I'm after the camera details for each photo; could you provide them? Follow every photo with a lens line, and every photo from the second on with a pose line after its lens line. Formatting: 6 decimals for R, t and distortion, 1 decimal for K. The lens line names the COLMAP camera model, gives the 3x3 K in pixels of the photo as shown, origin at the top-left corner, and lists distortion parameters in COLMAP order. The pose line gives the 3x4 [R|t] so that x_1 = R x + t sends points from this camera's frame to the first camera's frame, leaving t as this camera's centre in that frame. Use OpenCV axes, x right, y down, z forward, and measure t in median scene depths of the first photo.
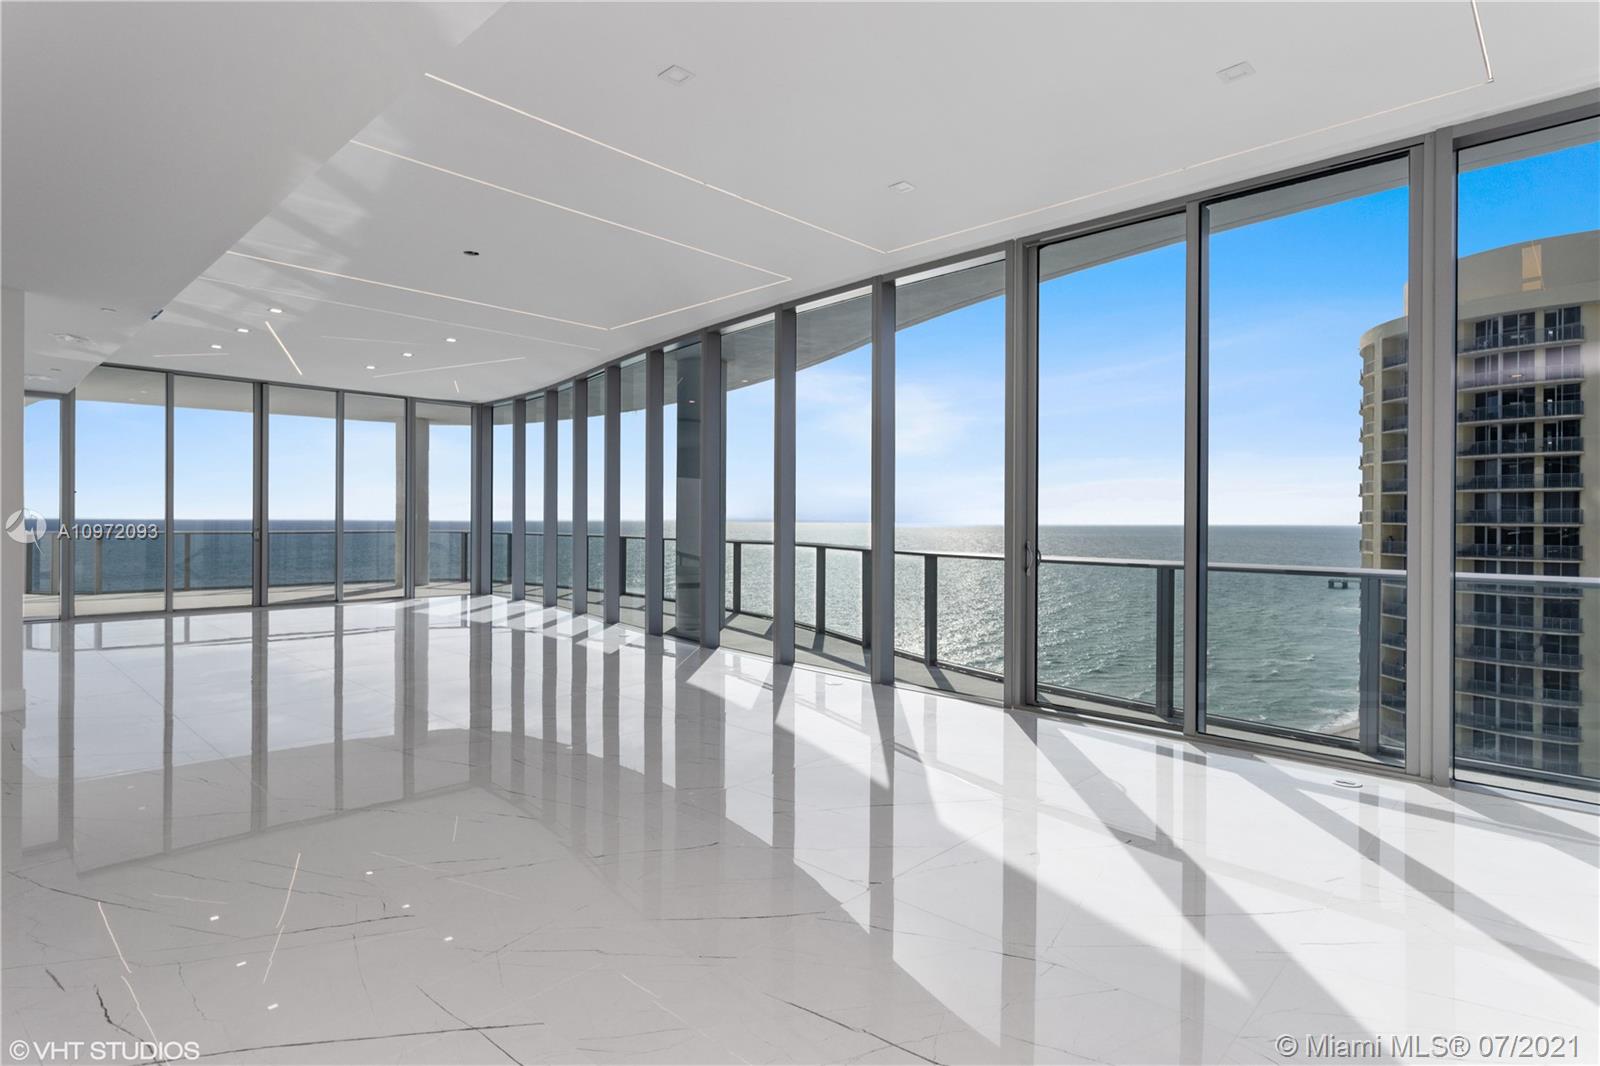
lens RADIAL K [[796.9, 0, 792.4], [0, 796.9, 520.2], [0, 0, 1]] dist [0.014515, 0.000278]
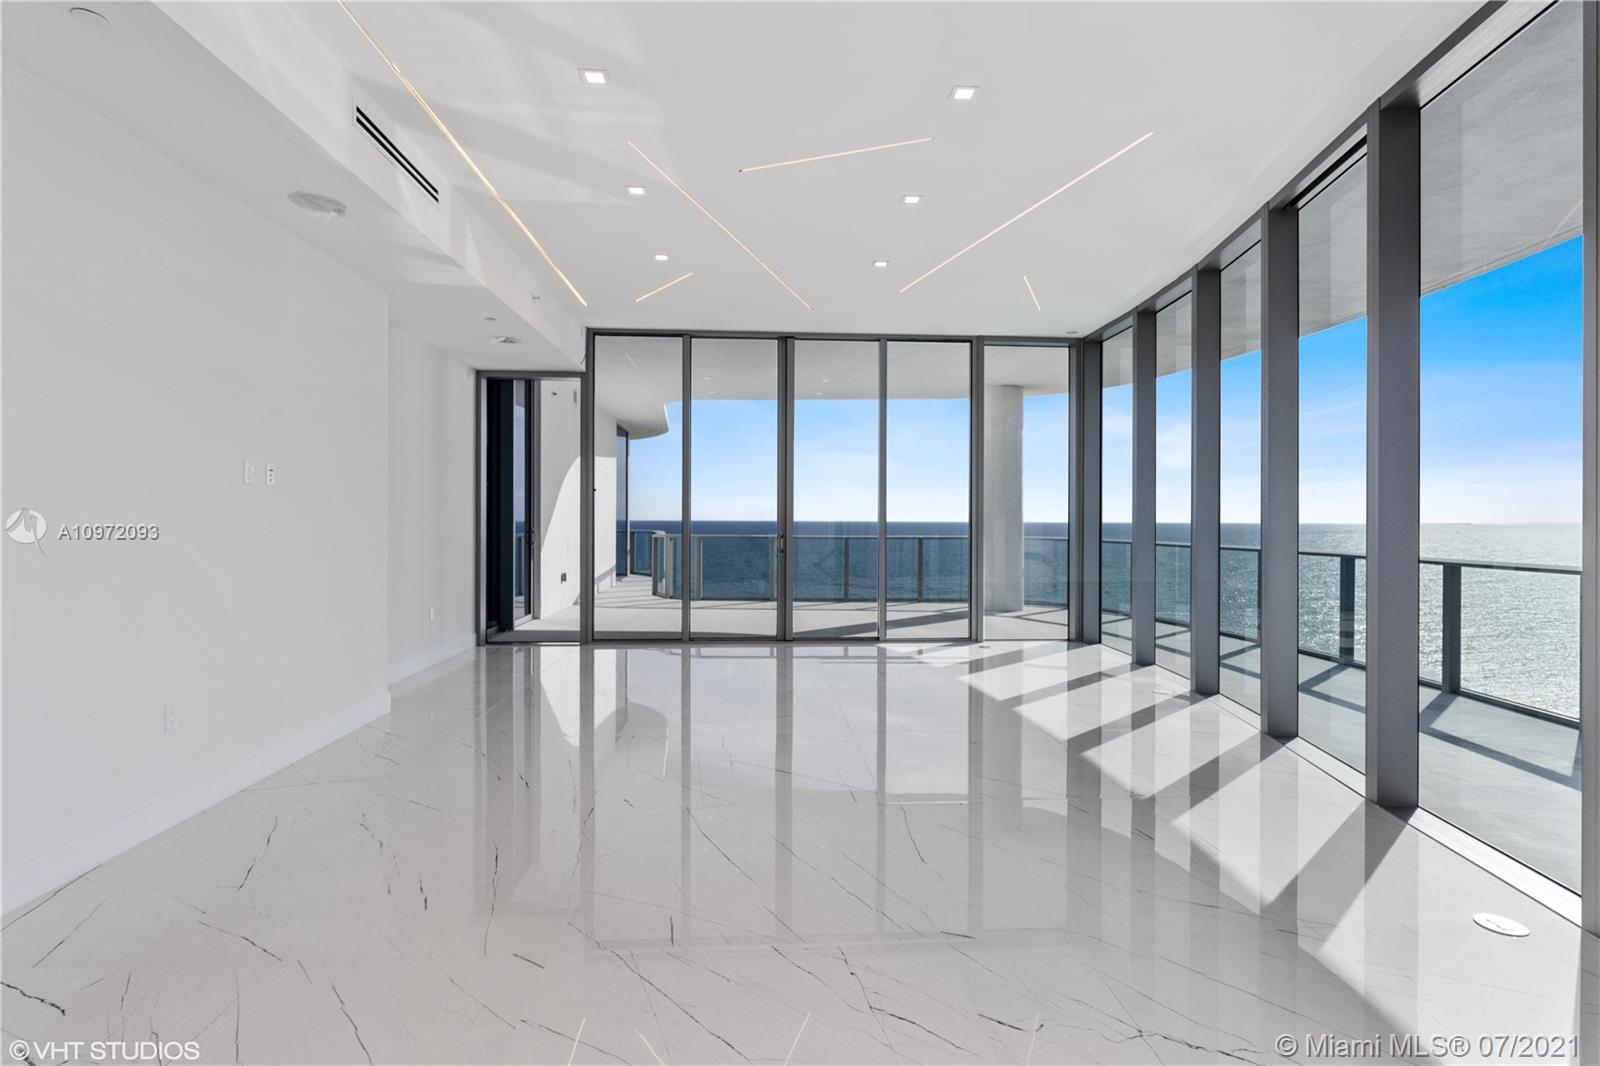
lens RADIAL K [[796.9, 0, 793.7], [0, 796.9, 525.0], [0, 0, 1]] dist [0.014515, 0.000278]
pose [[0.724868, 0.001992, -0.688885, -0.119355], [0.000619, 0.999994, 0.003542, 0.000135], [0.688888, -0.002994, 0.724862, 0.381534]]
